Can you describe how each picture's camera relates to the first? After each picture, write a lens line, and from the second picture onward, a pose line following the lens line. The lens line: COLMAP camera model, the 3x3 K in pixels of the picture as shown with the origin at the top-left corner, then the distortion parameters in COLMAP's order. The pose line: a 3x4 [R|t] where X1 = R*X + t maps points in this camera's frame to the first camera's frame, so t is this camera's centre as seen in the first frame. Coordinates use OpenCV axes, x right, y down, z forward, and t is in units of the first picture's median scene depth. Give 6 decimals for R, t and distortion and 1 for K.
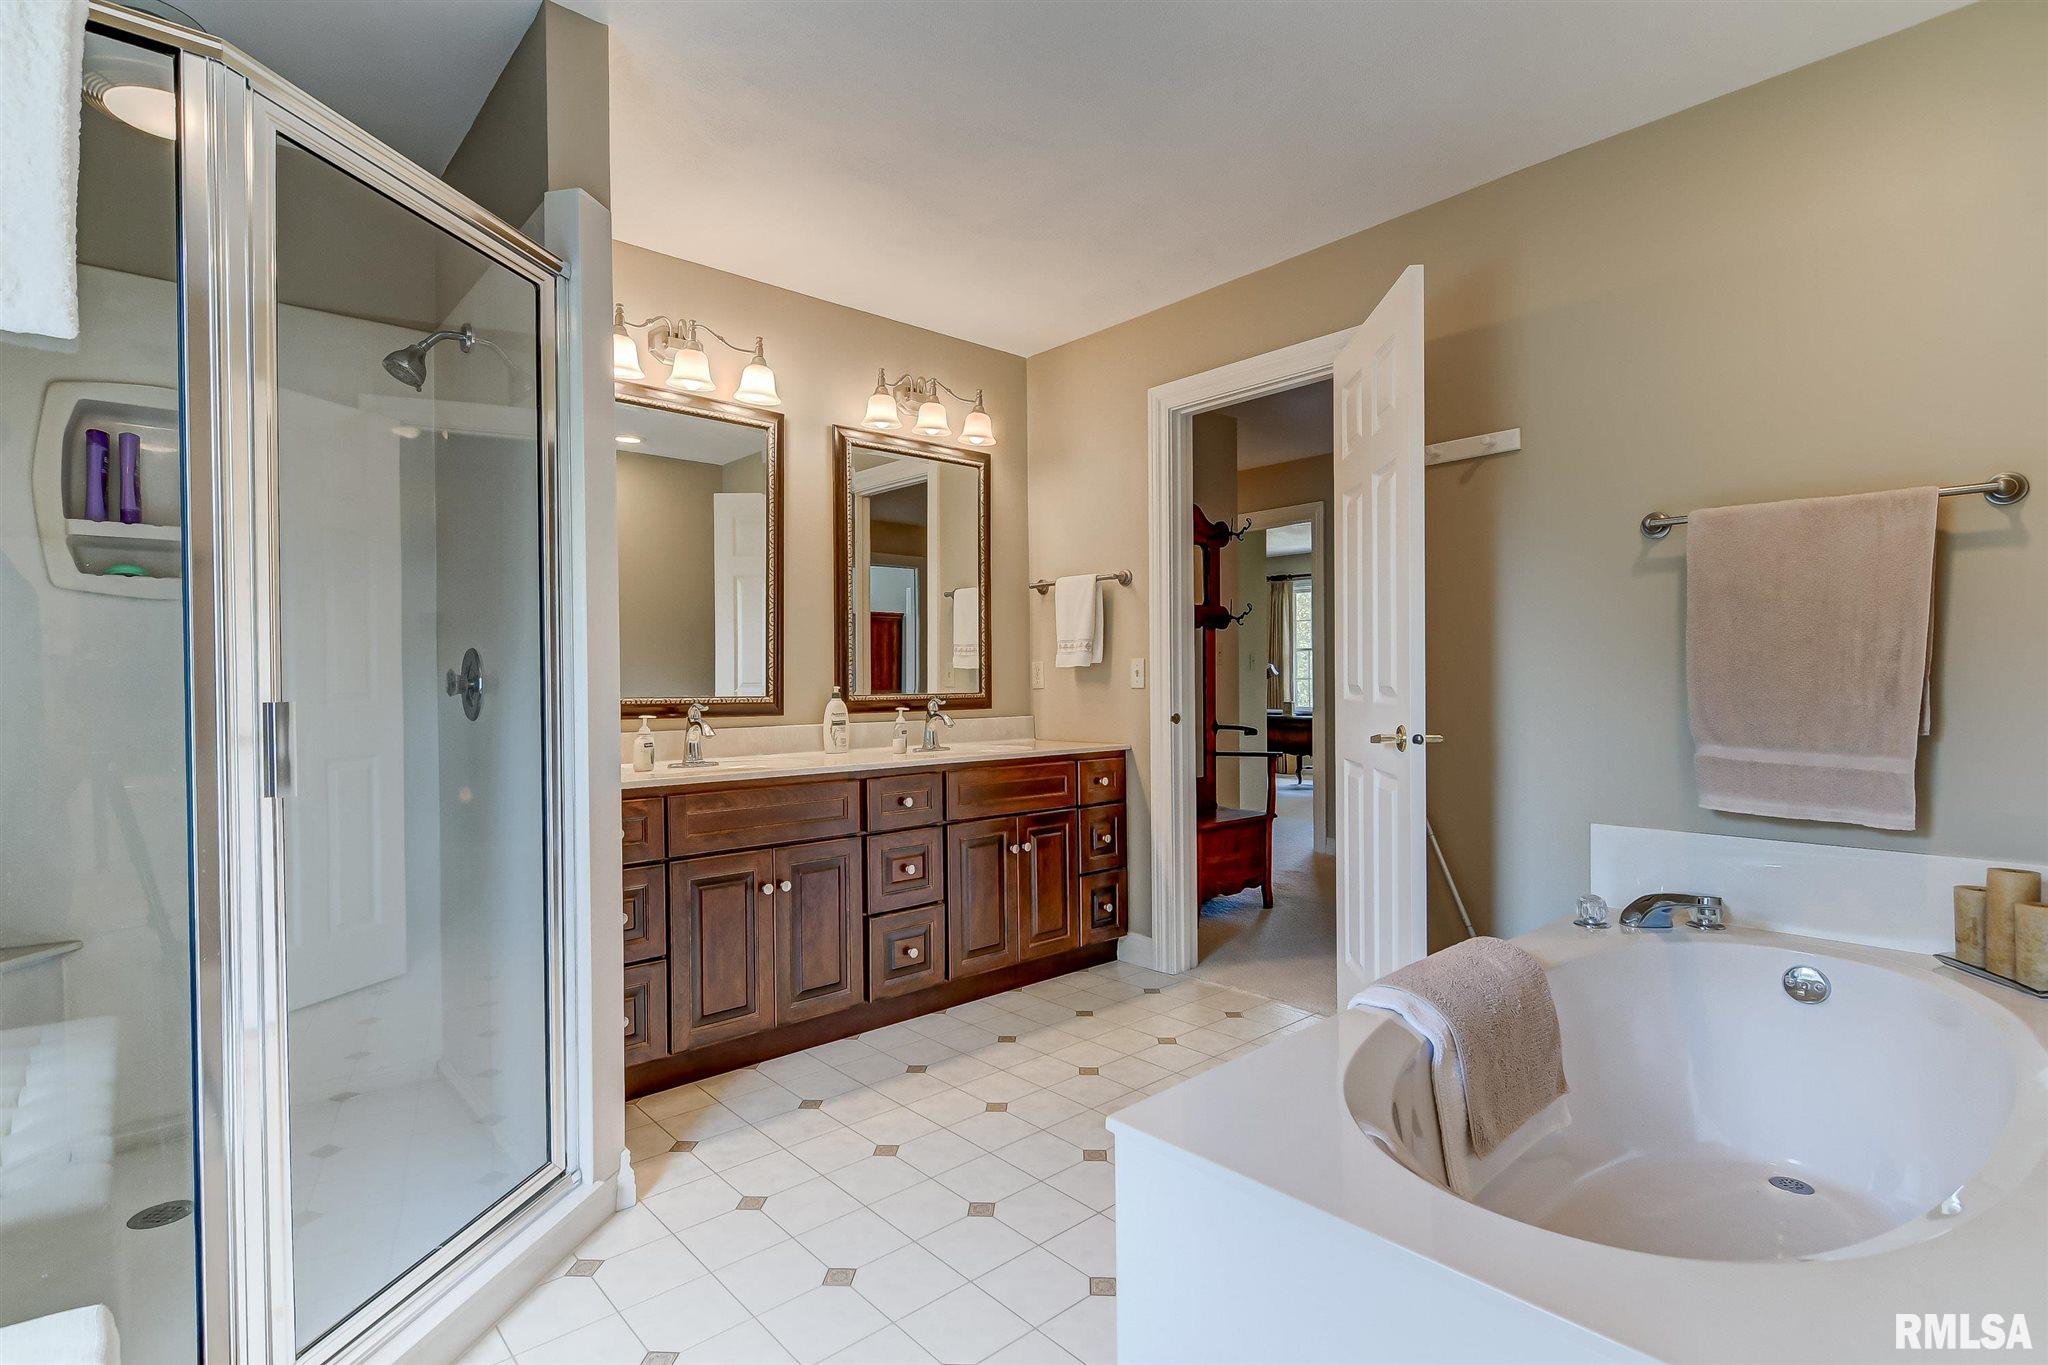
lens RADIAL K [[980.2, 0, 1022.8], [0, 980.2, 684.4], [0, 0, 1]] dist [0.010435, -0.008211]
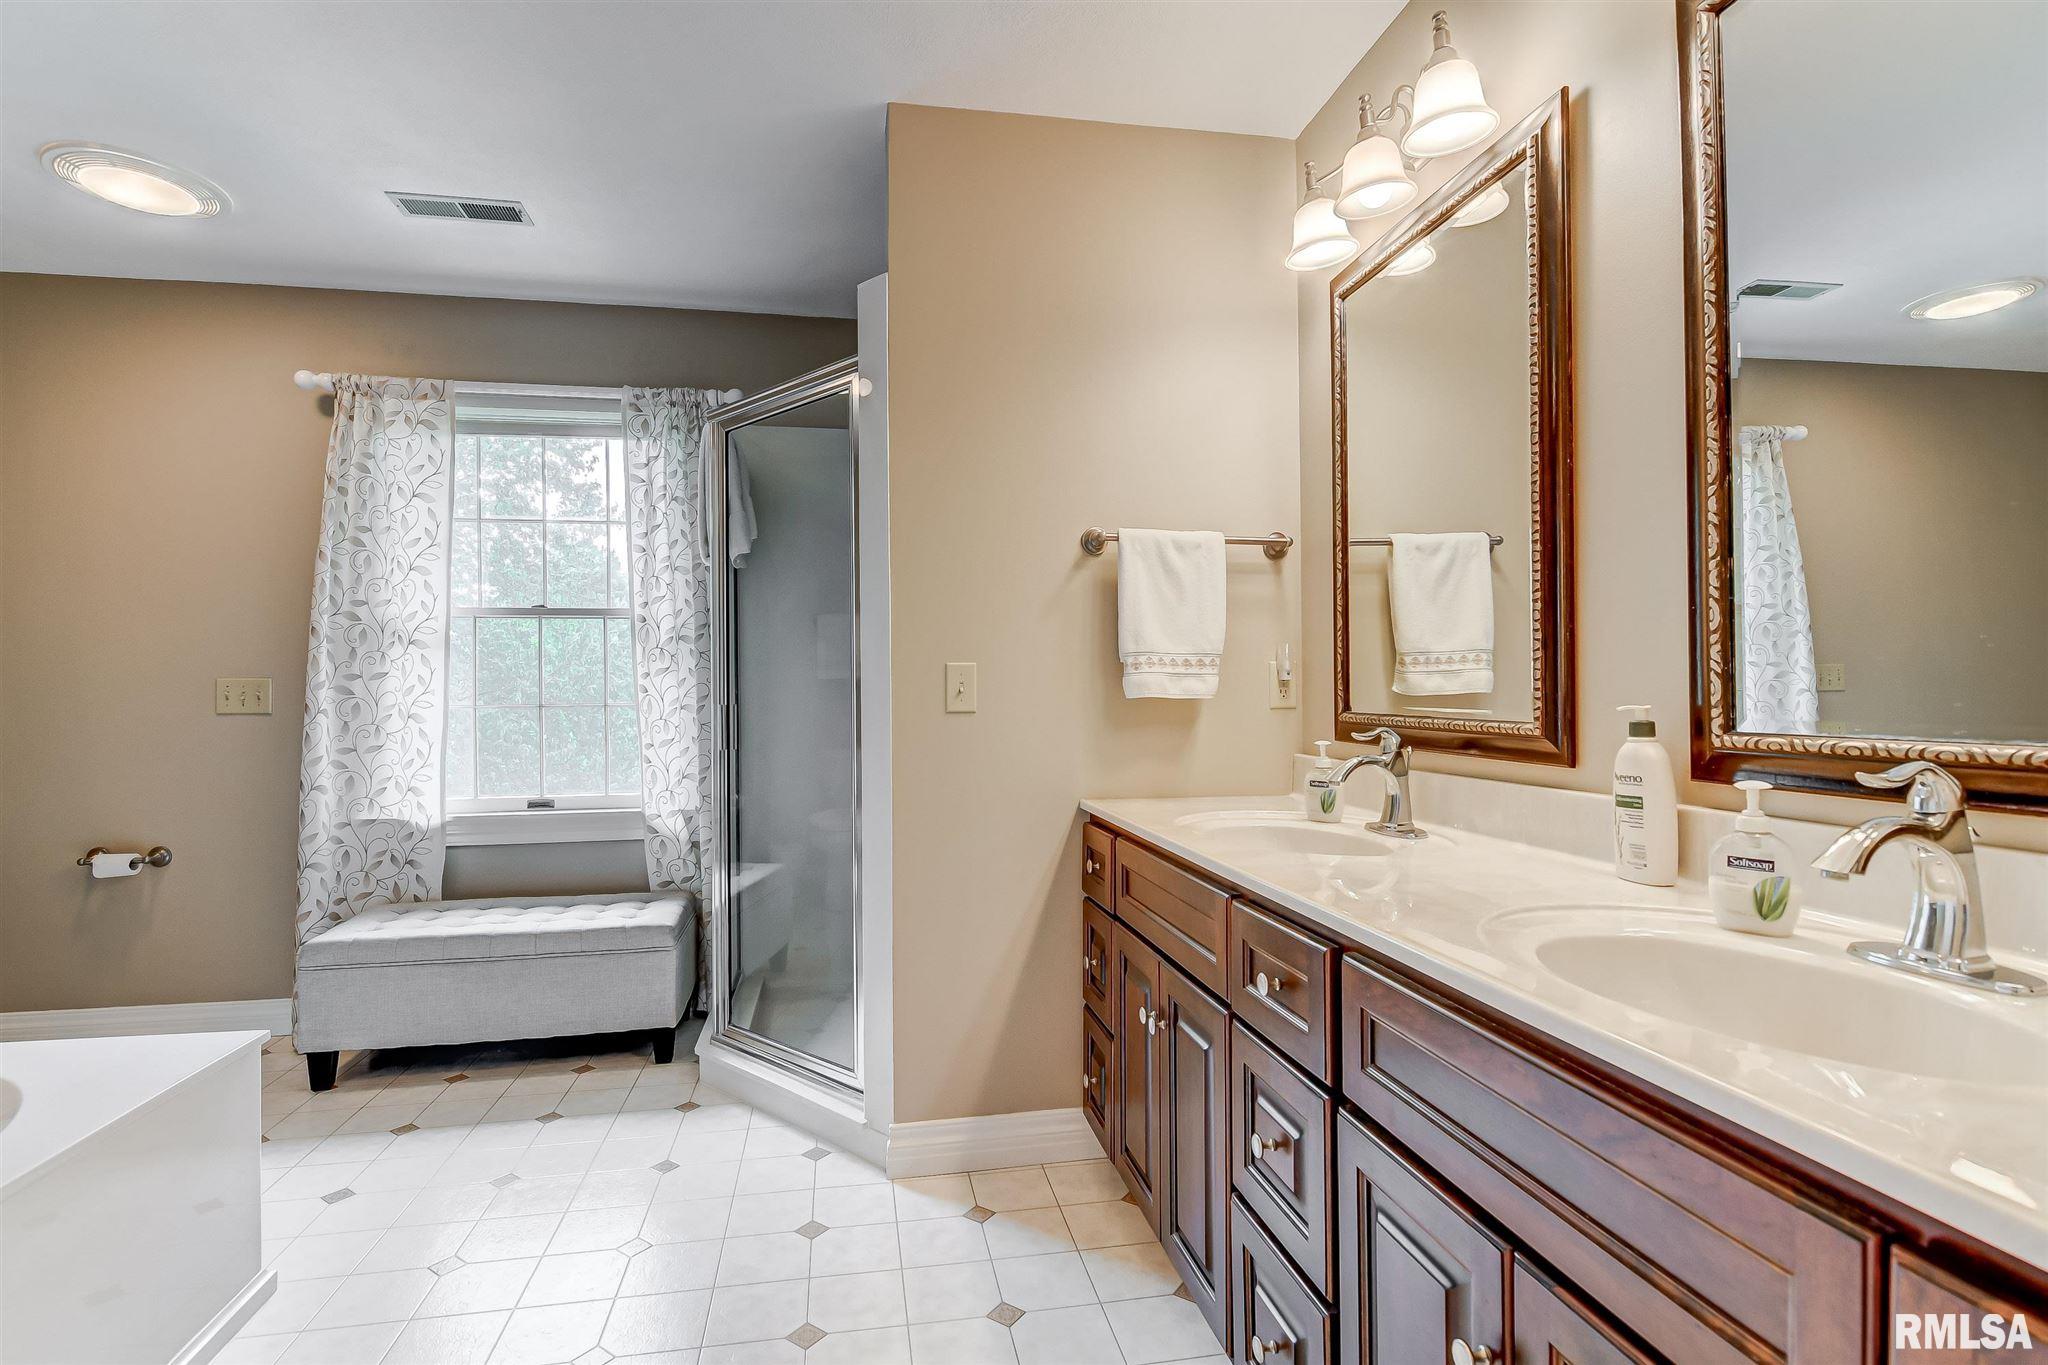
lens RADIAL K [[980.2, 0, 1018.2], [0, 980.2, 687.0], [0, 0, 1]] dist [0.010435, -0.008211]
pose [[-0.523093, 0.000981, -0.852275, 0.379766], [-0.000824, 0.999998, 0.001657, -0.008838], [0.852275, 0.001569, -0.523092, 1.434622]]
